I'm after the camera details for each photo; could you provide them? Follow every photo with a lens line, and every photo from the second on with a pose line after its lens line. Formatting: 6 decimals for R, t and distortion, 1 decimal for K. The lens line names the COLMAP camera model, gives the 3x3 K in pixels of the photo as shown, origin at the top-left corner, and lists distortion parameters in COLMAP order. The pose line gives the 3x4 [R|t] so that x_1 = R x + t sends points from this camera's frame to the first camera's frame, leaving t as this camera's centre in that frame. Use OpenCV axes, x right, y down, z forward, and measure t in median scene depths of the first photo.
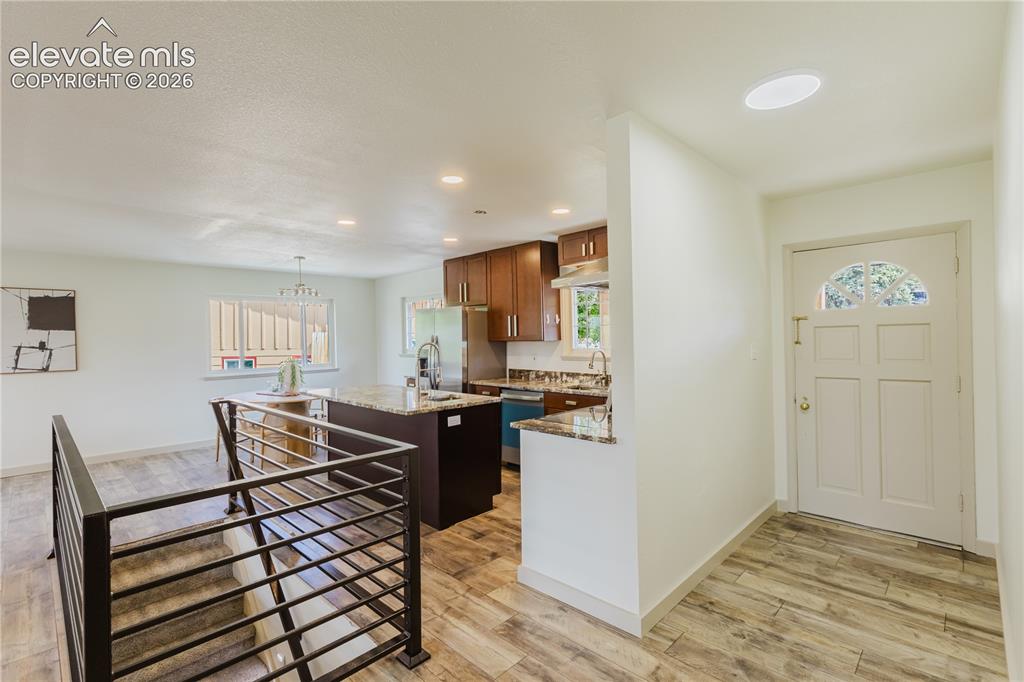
lens RADIAL K [[469.0, 0, 509.1], [0, 469.0, 338.3], [0, 0, 1]] dist [-0.002224, 0.000771]
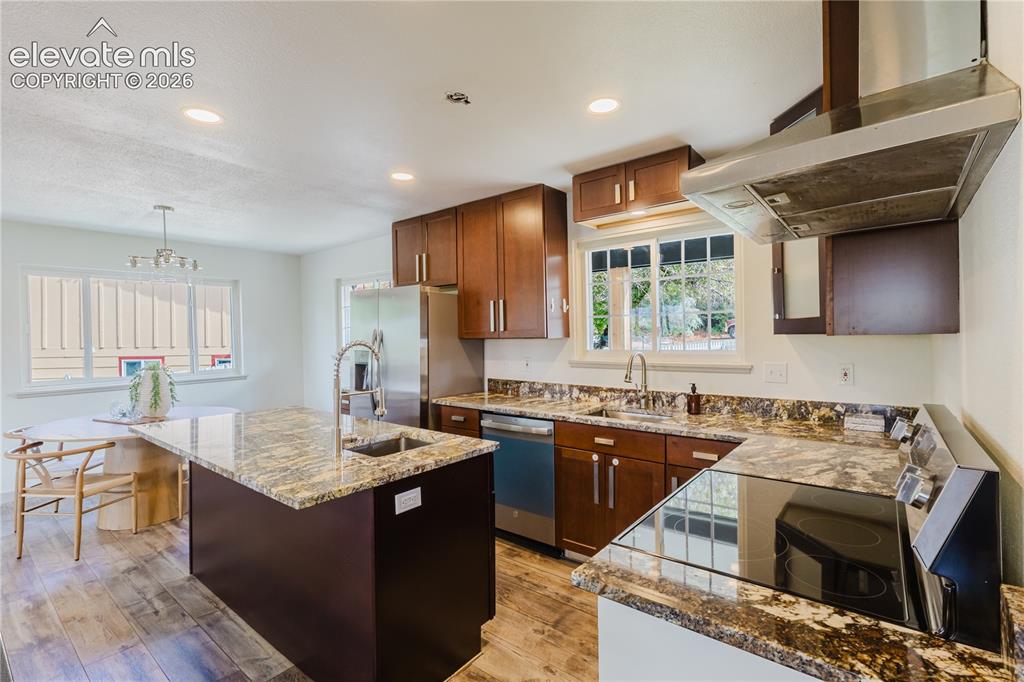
lens RADIAL K [[469.0, 0, 510.0], [0, 469.0, 335.0], [0, 0, 1]] dist [-0.002224, 0.000771]
pose [[0.995043, 0.002253, 0.099416, -0.040646], [-0.002212, 0.999997, -0.000526, 0.001160], [-0.099417, 0.000303, 0.995046, 0.338124]]
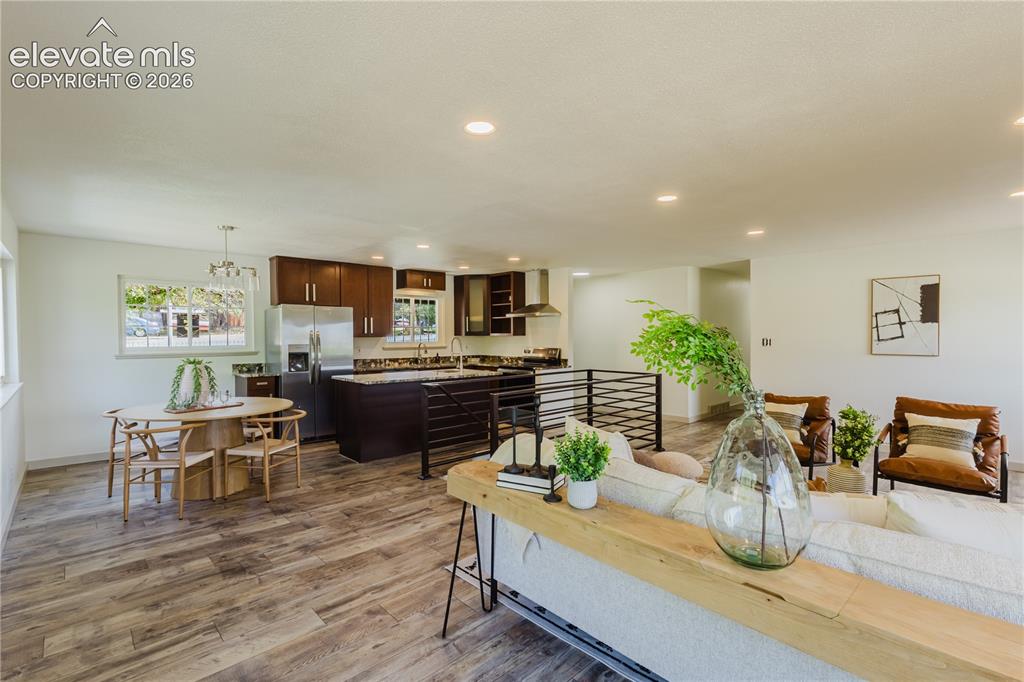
lens RADIAL K [[469.0, 0, 511.7], [0, 469.0, 339.9], [0, 0, 1]] dist [-0.002224, 0.000771]
pose [[0.038100, 0.001647, 0.999273, -1.306098], [-0.000155, 0.999999, -0.001642, 0.016224], [-0.999274, -0.000092, 0.038100, 0.547718]]
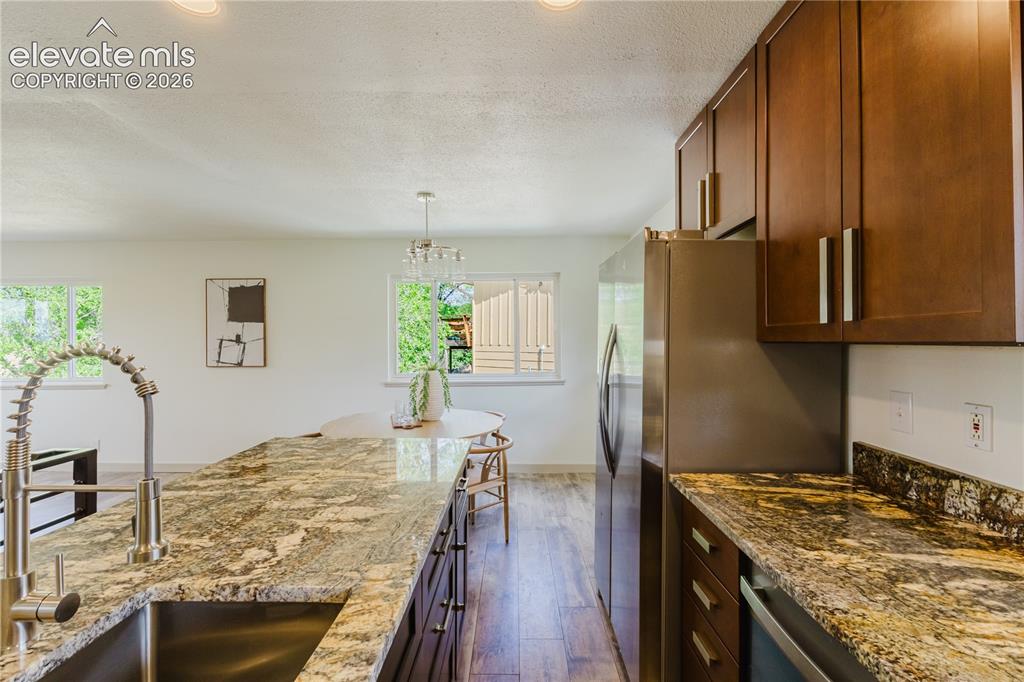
lens RADIAL K [[469.0, 0, 510.3], [0, 469.0, 336.7], [0, 0, 1]] dist [-0.002224, 0.000771]
pose [[0.699157, 0.008683, -0.714915, 0.060711], [-0.007846, 0.999959, 0.004473, 0.003046], [0.714925, 0.002482, 0.699197, 0.725937]]
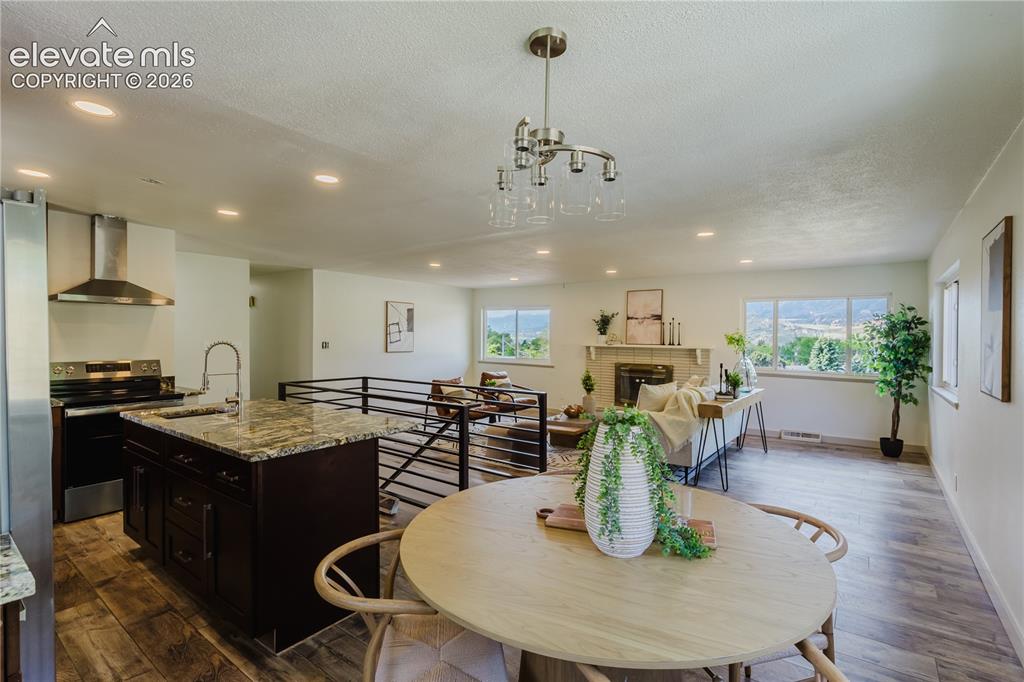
lens RADIAL K [[469.0, 0, 513.1], [0, 469.0, 342.1], [0, 0, 1]] dist [-0.002224, 0.000771]
pose [[-0.991981, 0.010095, -0.125980, -0.421120], [0.009310, 0.999933, 0.006824, 0.006652], [0.126040, 0.005596, -0.992009, 1.393295]]
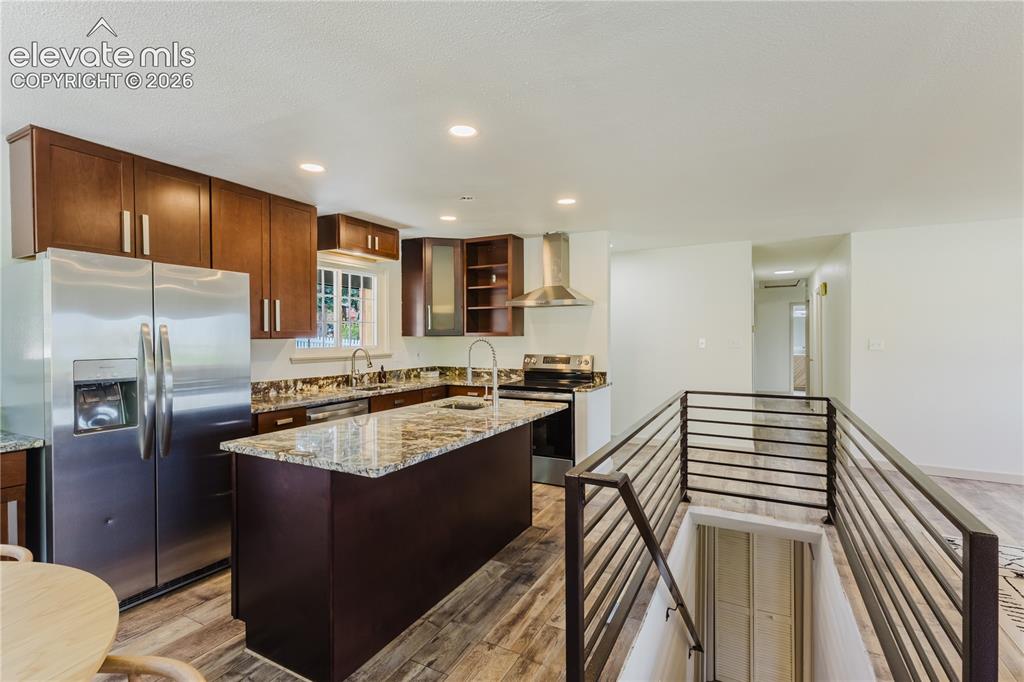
lens RADIAL K [[469.0, 0, 509.6], [0, 469.0, 342.9], [0, 0, 1]] dist [-0.002224, 0.000771]
pose [[-0.280967, 0.000568, 0.959717, -0.715348], [0.005006, 0.999987, 0.000874, 0.013180], [-0.959704, 0.005050, -0.280966, 0.868148]]
